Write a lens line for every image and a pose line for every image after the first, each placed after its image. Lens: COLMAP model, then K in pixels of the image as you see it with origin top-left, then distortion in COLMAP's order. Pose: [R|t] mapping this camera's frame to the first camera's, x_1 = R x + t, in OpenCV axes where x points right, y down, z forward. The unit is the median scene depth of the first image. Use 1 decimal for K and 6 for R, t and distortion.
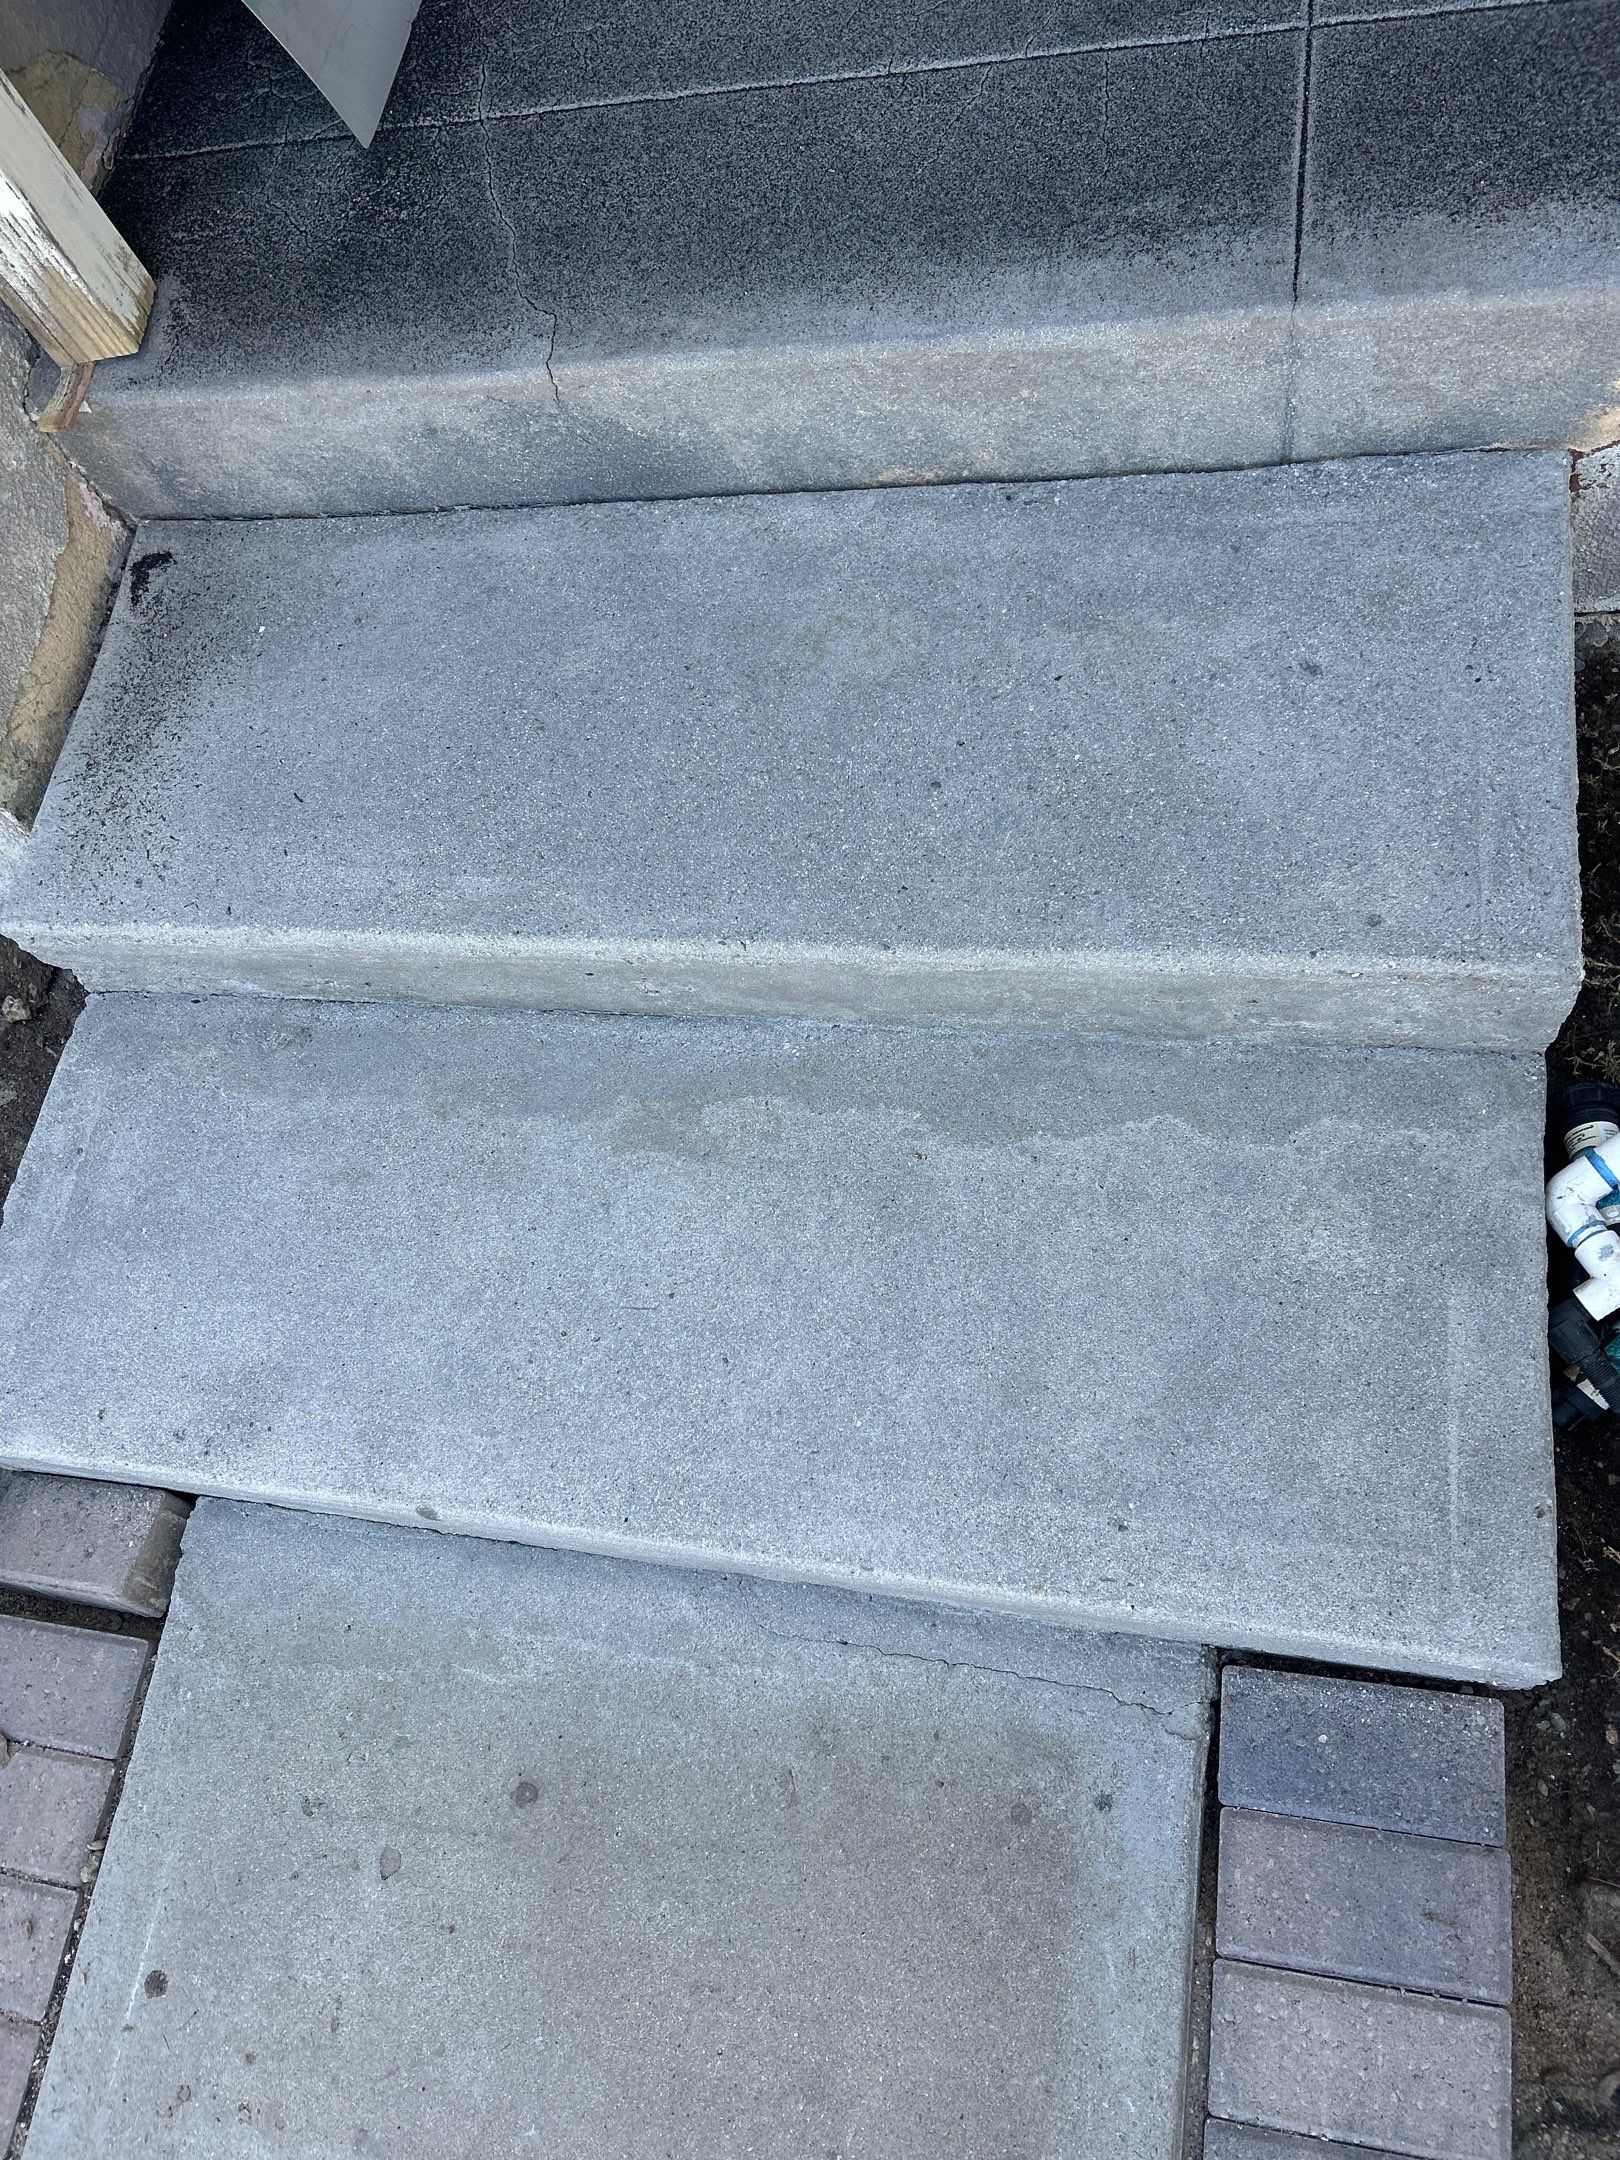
lens RADIAL K [[1610.0, 0, 812.8], [0, 1610.0, 1065.1], [0, 0, 1]] dist [0.038102, -0.045545]
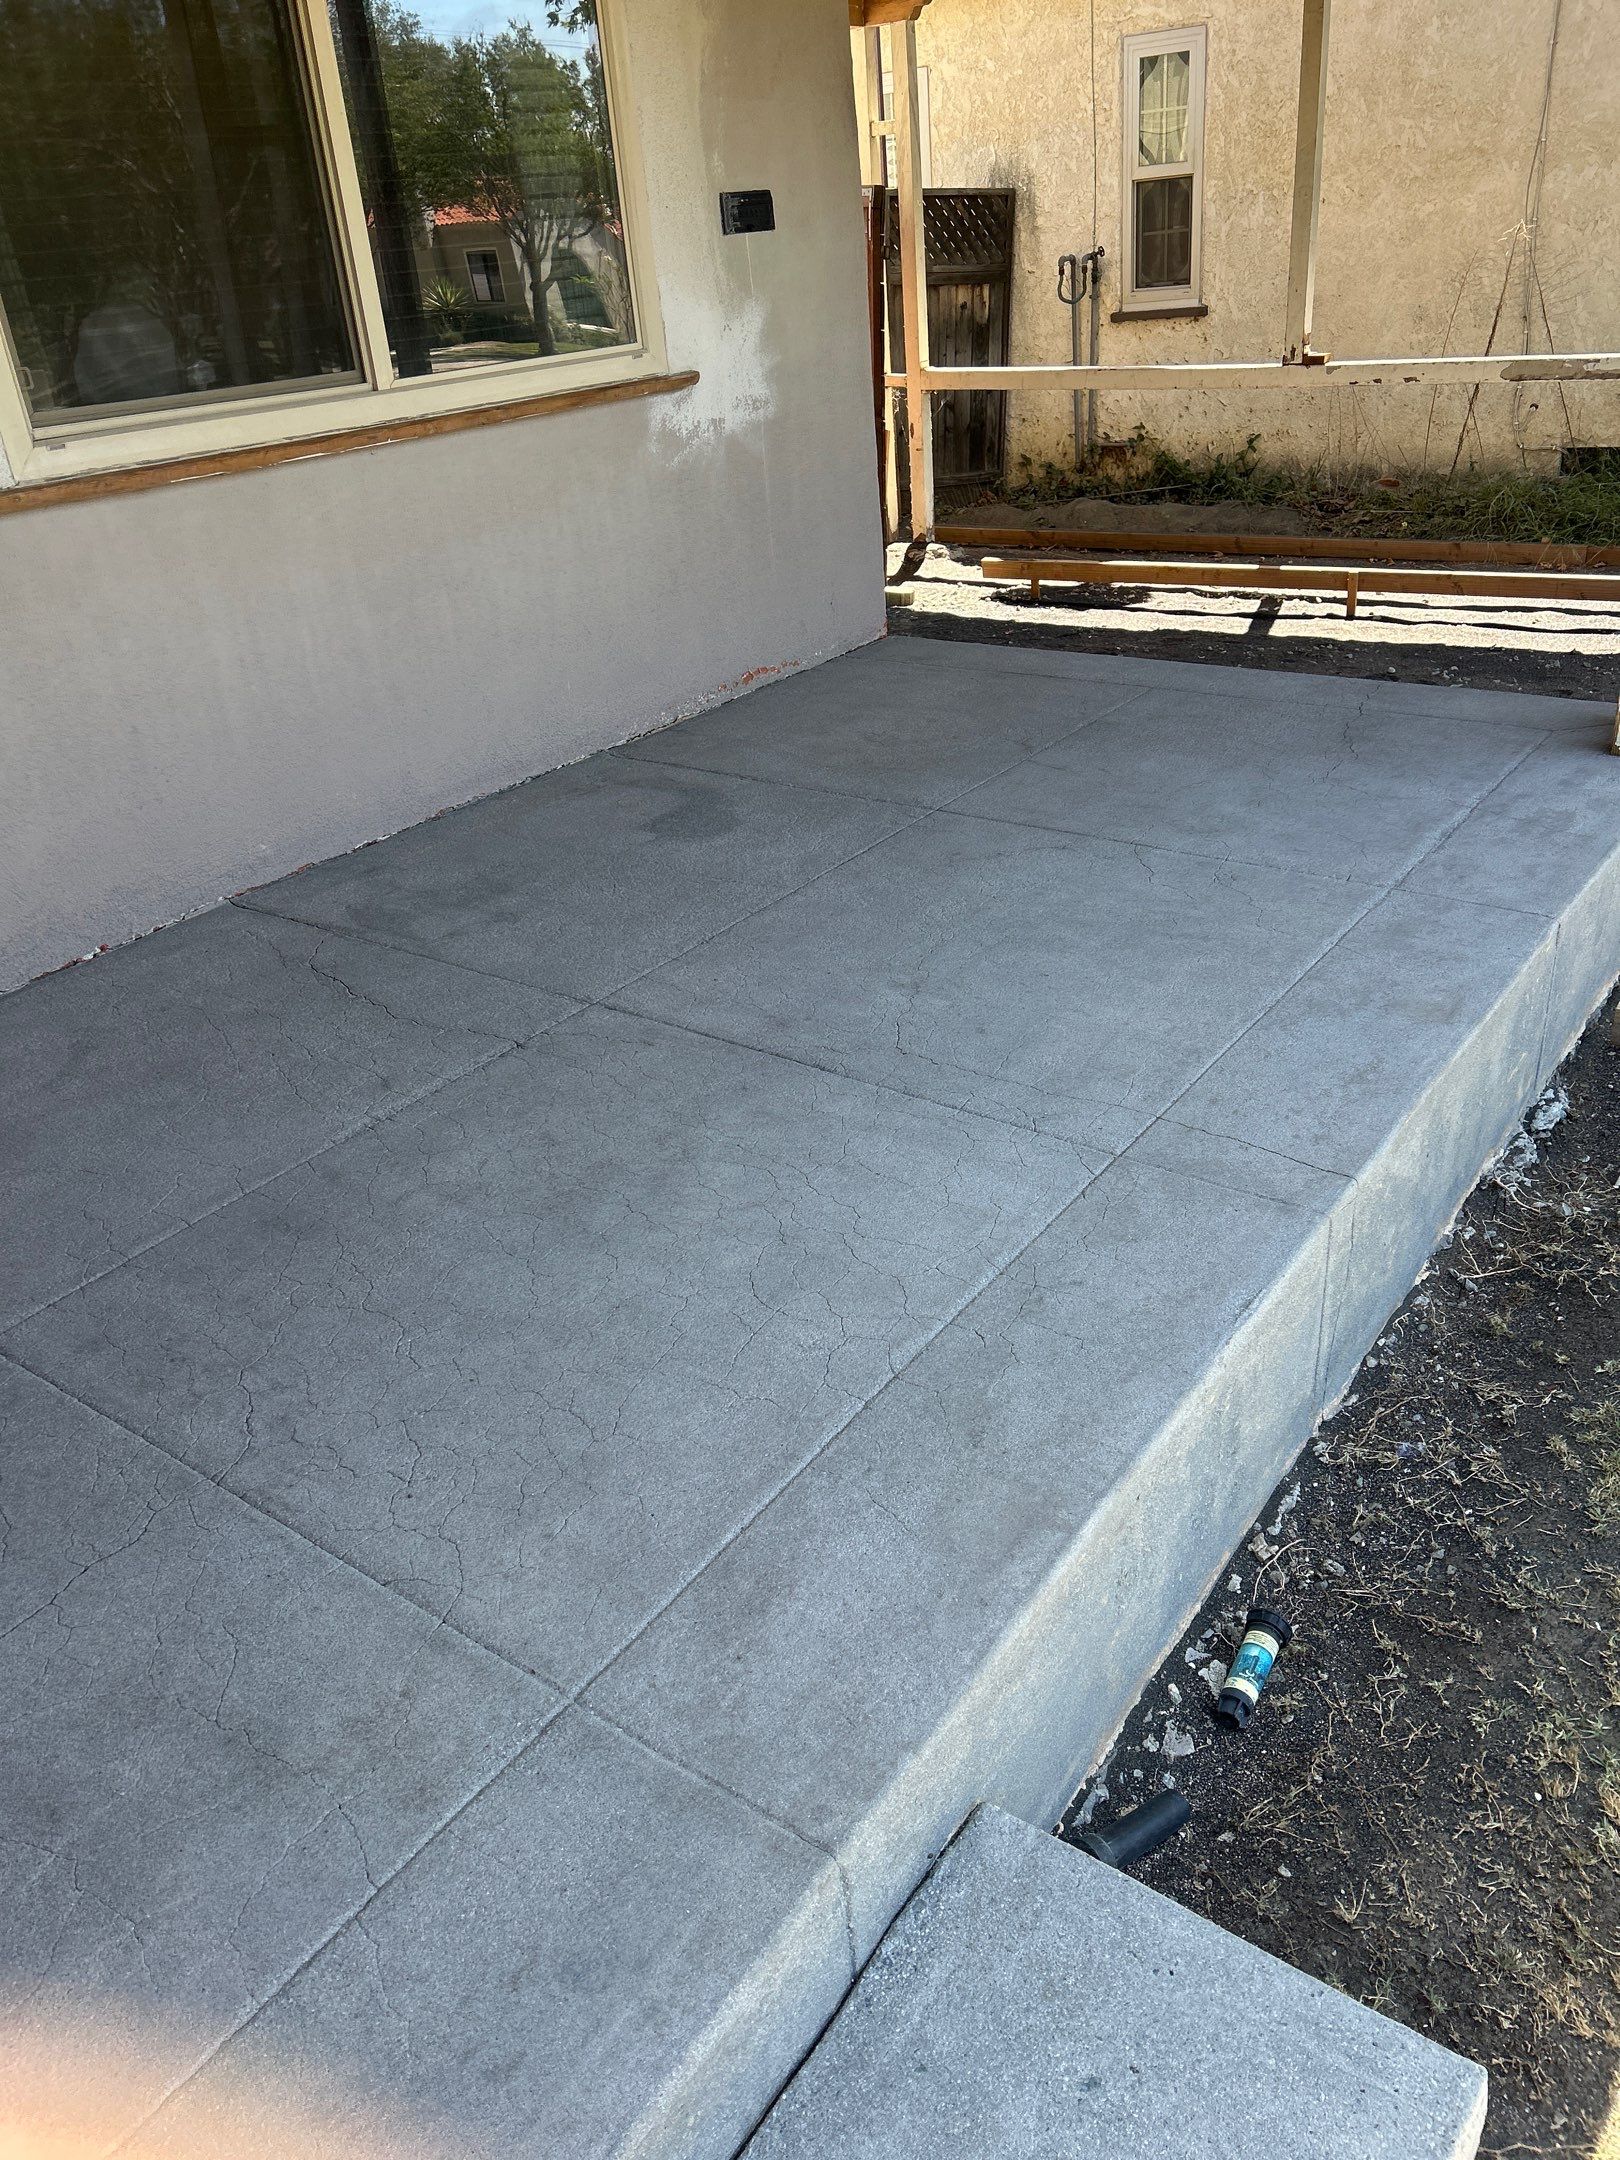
lens RADIAL K [[1610.0, 0, 788.4], [0, 1610.0, 1107.0], [0, 0, 1]] dist [0.038102, -0.045545]
pose [[0.470219, -0.242552, 0.848565, -0.479917], [0.799513, 0.524230, -0.293193, -0.398065], [-0.373729, 0.816304, 0.440426, 0.102198]]
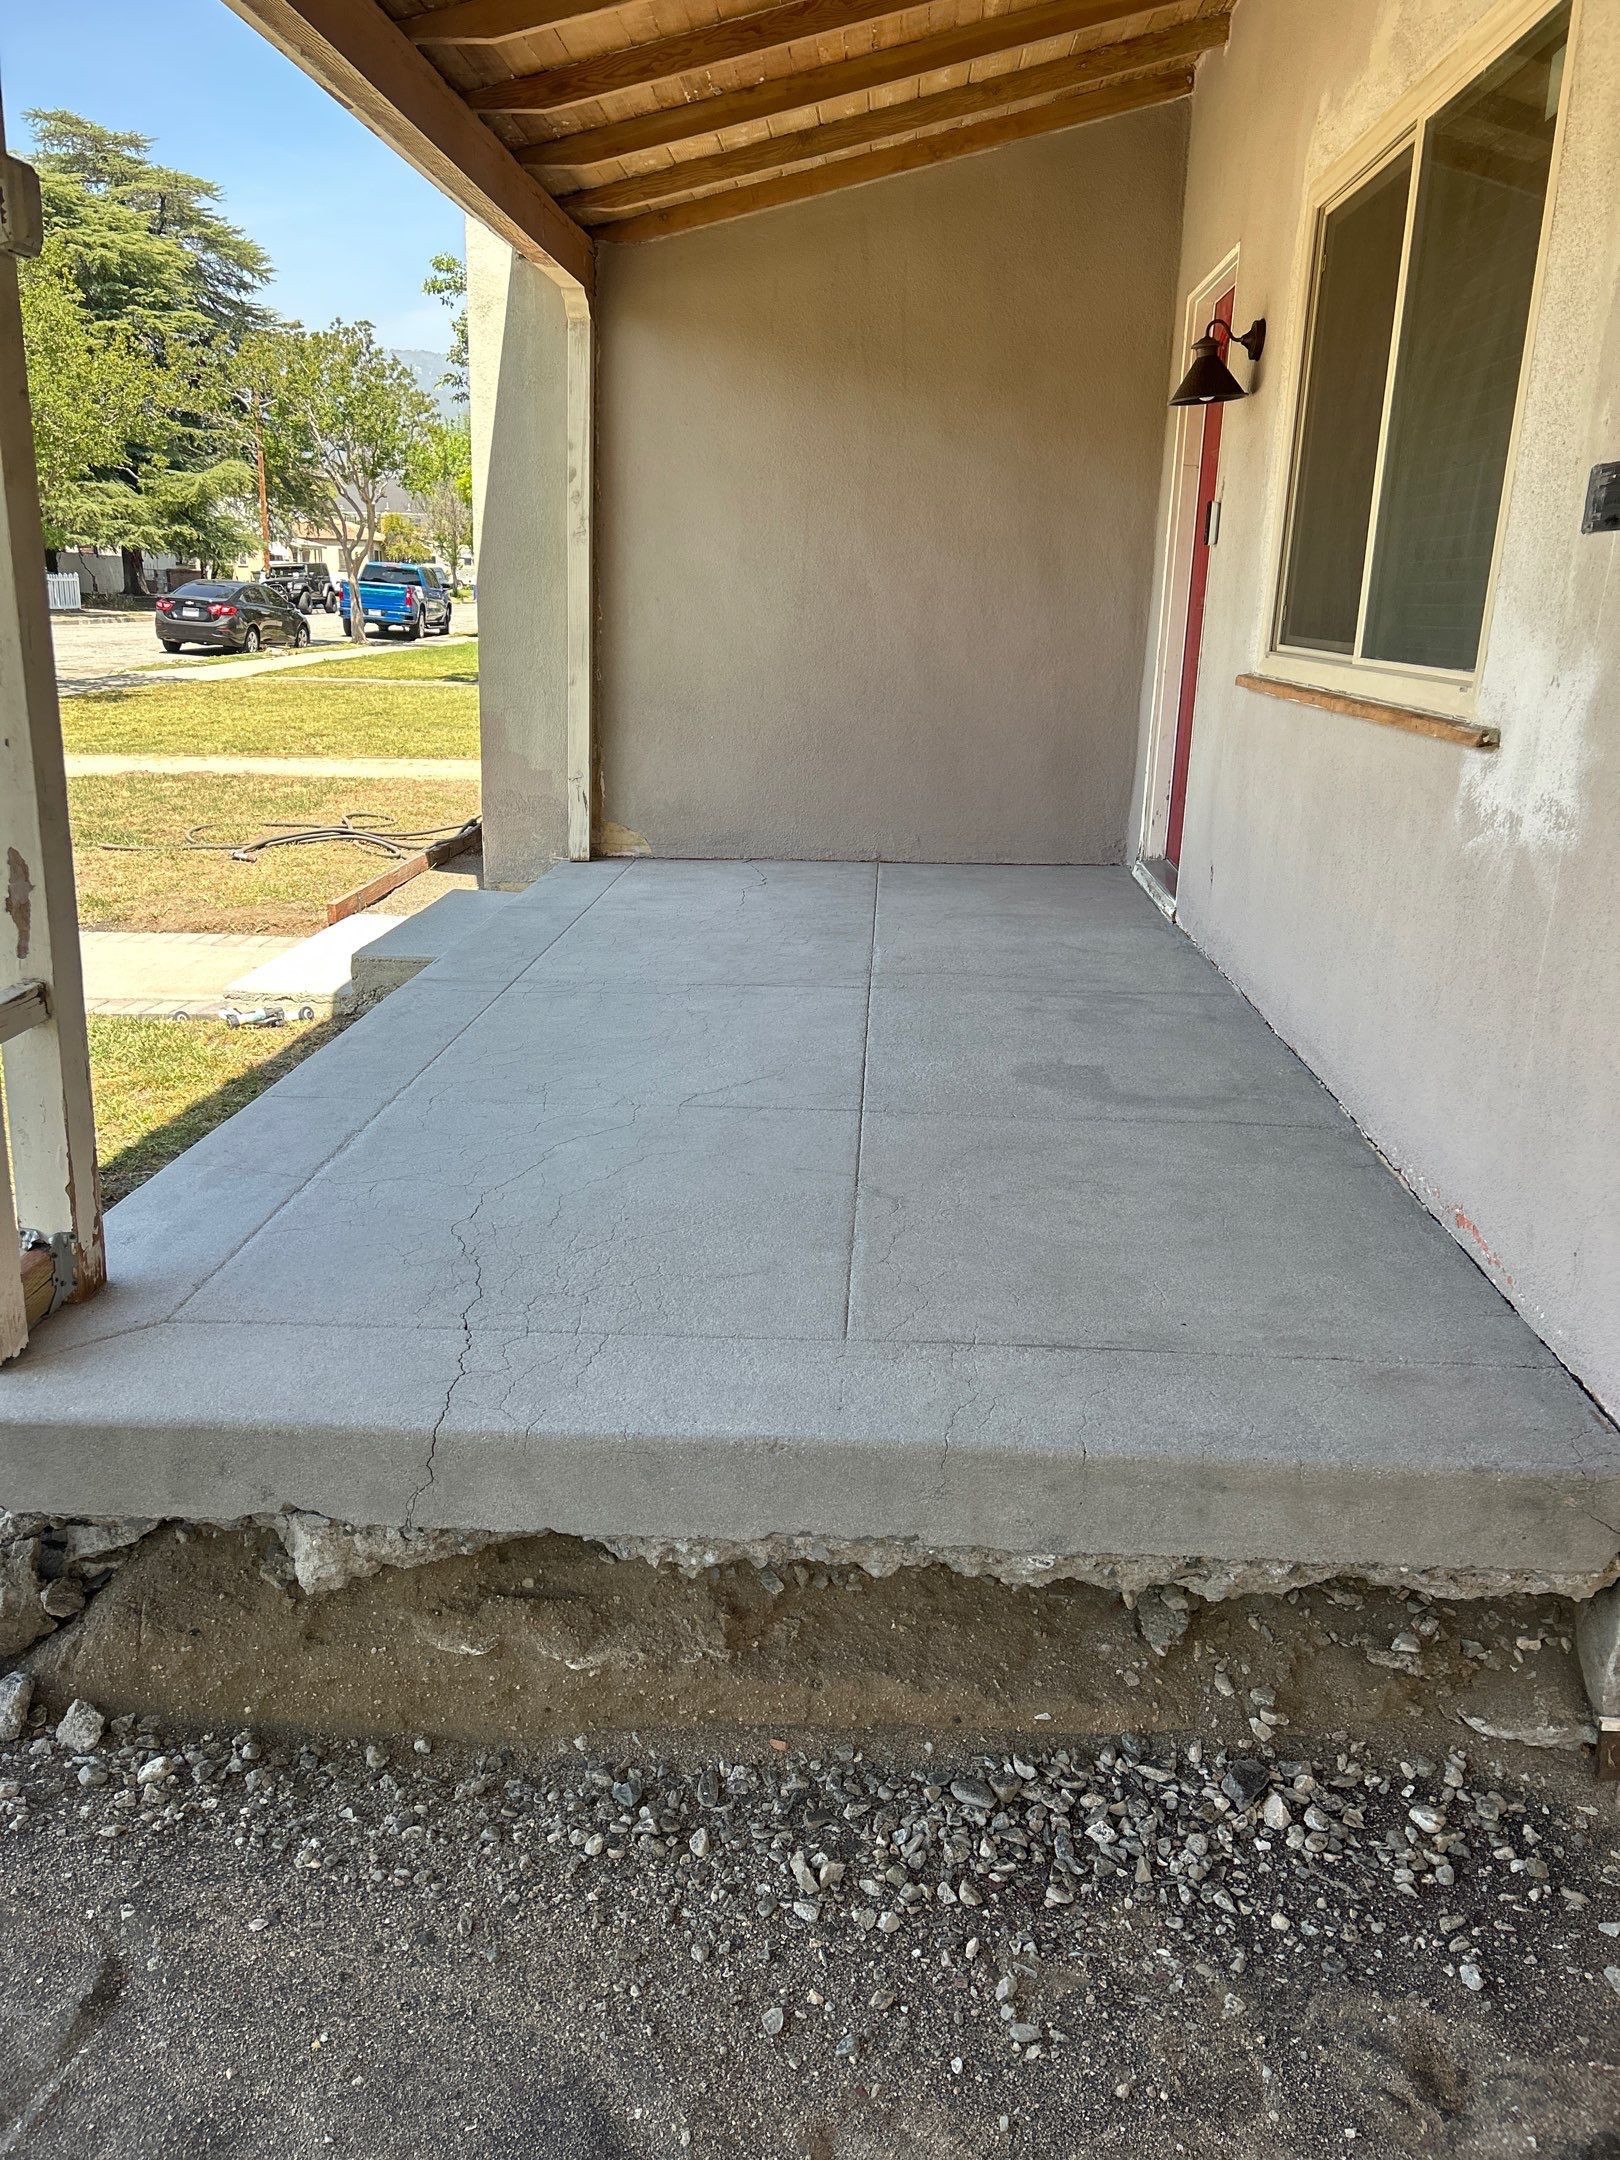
lens RADIAL K [[1610.0, 0, 803.1], [0, 1610.0, 1058.1], [0, 0, 1]] dist [0.038102, -0.045545]
pose [[0.088955, 0.487577, -0.868537, 4.252483], [-0.932157, 0.348003, 0.099890, -1.458946], [0.350957, 0.800727, 0.485454, -0.552462]]
